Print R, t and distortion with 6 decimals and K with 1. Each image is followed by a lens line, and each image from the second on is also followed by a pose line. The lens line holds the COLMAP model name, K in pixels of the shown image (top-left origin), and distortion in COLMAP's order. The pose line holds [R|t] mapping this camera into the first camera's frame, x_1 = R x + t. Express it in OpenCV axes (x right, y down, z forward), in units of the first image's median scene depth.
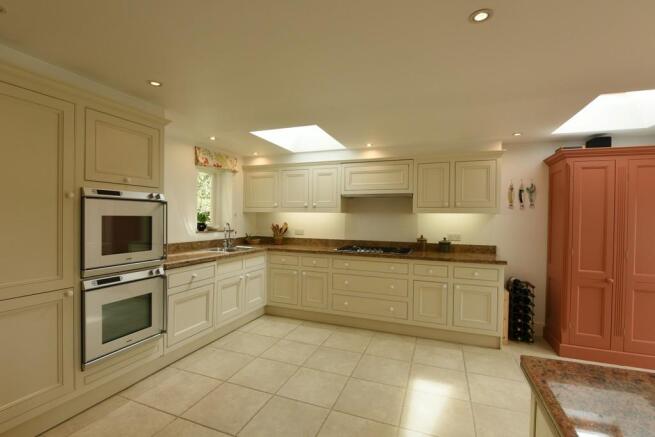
lens RADIAL K [[298.8, 0, 329.2], [0, 298.8, 218.9], [0, 0, 1]] dist [0.001161, -0.000636]
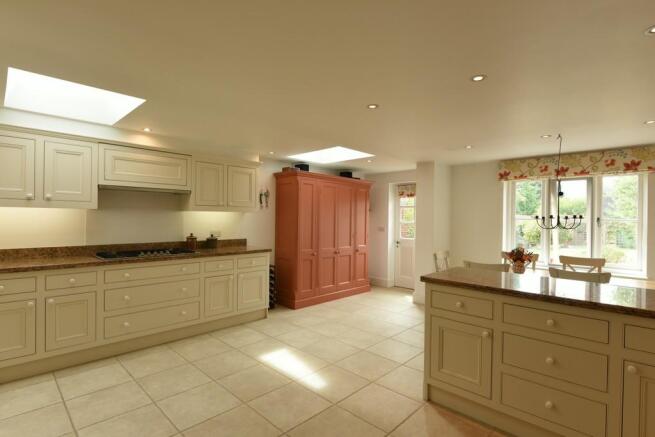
lens RADIAL K [[325.0, 0, 331.7], [0, 325.0, 219.1], [0, 0, 1]] dist [-0.006277, 0.000715]
pose [[0.396185, -0.014060, 0.918063, -0.528274], [-0.006955, 0.999808, 0.018313, -0.016012], [-0.918144, -0.013640, 0.396012, 0.165896]]
